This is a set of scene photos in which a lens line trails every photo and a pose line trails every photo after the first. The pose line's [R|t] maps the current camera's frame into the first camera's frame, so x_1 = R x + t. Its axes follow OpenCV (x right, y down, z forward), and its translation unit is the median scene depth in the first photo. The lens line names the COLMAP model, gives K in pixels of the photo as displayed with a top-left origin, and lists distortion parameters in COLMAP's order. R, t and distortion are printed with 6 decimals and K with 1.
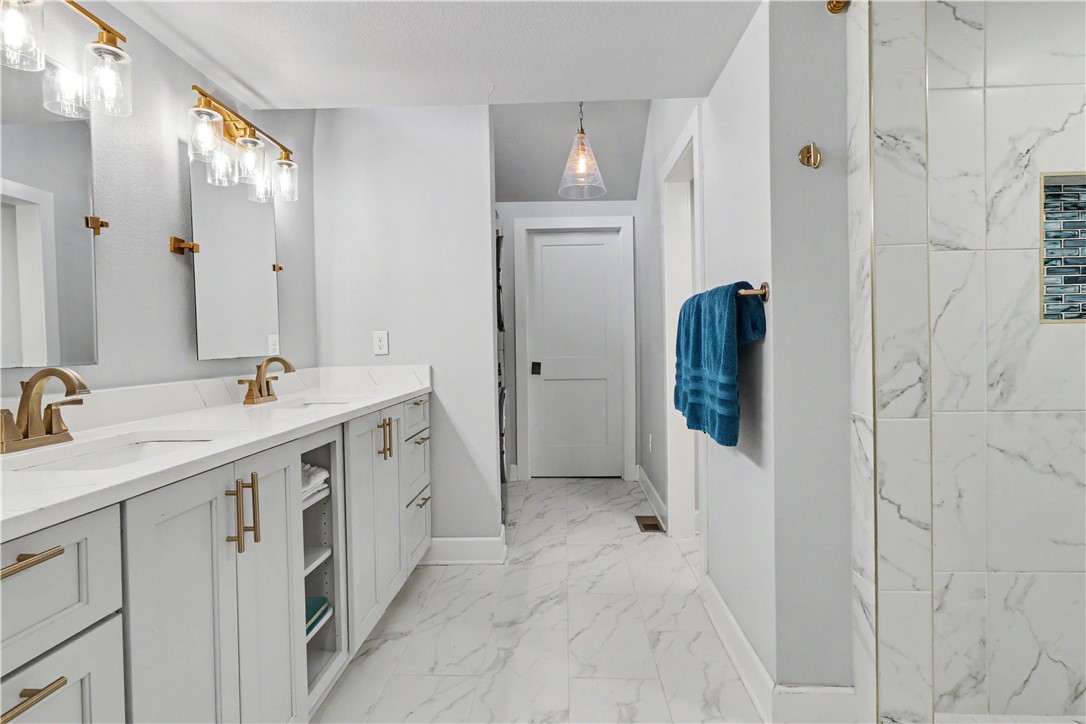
lens RADIAL K [[522.2, 0, 536.2], [0, 522.2, 347.0], [0, 0, 1]] dist [-0.001184, -0.012409]
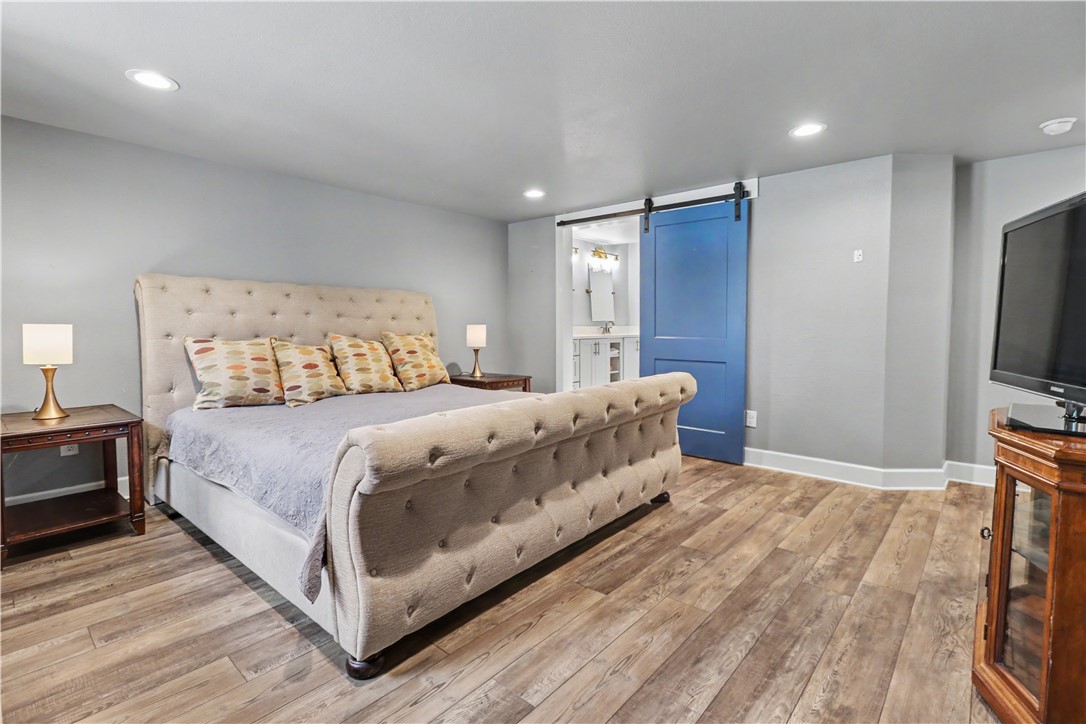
lens RADIAL K [[522.2, 0, 536.2], [0, 522.2, 347.0], [0, 0, 1]] dist [-0.001184, -0.012409]
pose [[0.770189, 0.045348, -0.636202, 1.565983], [-0.016505, 0.998552, 0.051195, 0.028700], [0.637603, -0.028929, 0.769822, -2.325263]]
